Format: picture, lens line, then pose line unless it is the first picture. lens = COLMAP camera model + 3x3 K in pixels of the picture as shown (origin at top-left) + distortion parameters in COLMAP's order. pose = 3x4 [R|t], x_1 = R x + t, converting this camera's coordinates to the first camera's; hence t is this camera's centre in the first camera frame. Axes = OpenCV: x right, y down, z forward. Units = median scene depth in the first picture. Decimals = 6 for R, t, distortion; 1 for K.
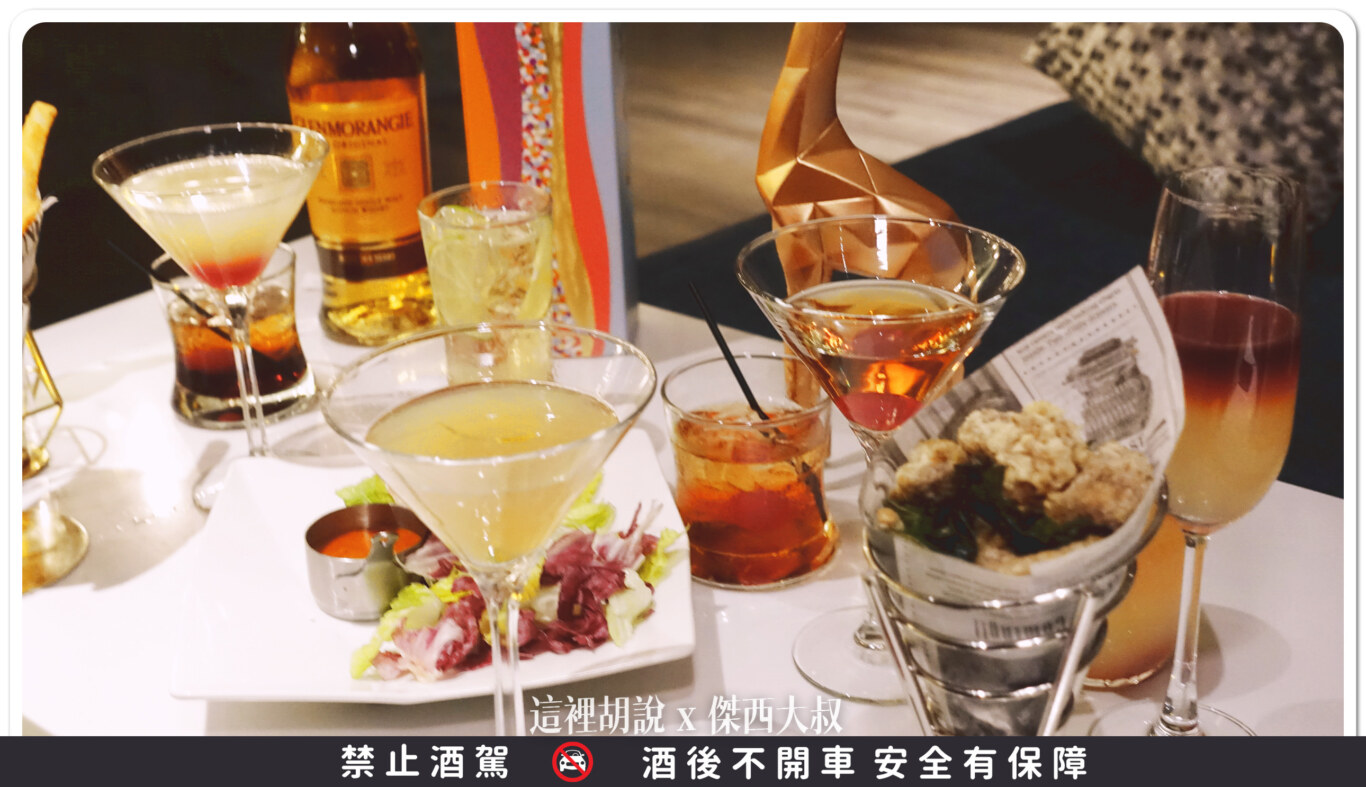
lens RADIAL K [[1798.7, 0, 688.9], [0, 1798.7, 396.5], [0, 0, 1]] dist [0.018539, 0.000000]
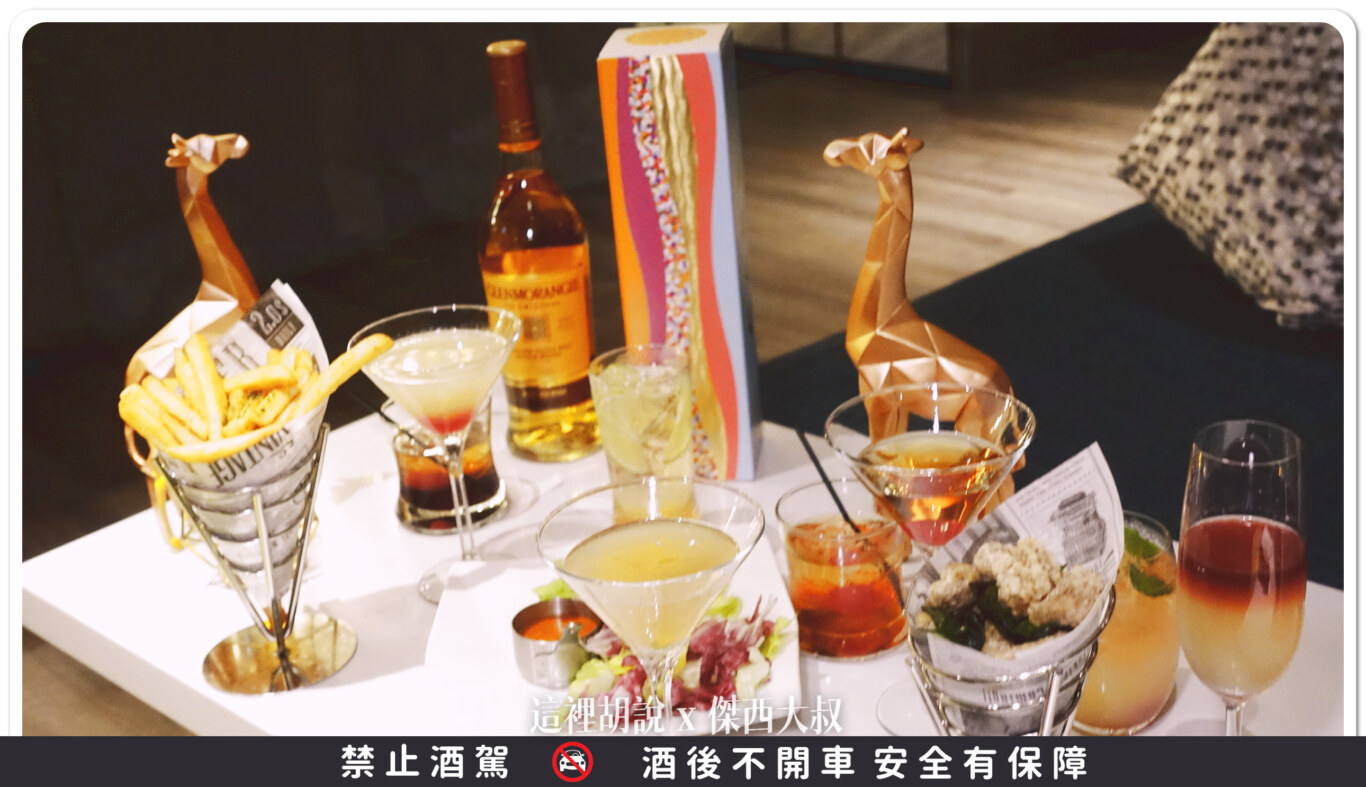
lens RADIAL K [[1798.7, 0, 680.9], [0, 1798.7, 386.0], [0, 0, 1]] dist [0.018539, 0.000000]
pose [[0.996371, -0.019803, -0.082784, 0.025537], [0.017178, 0.999331, -0.032303, -0.050541], [0.083368, 0.030763, 0.996044, -0.308588]]
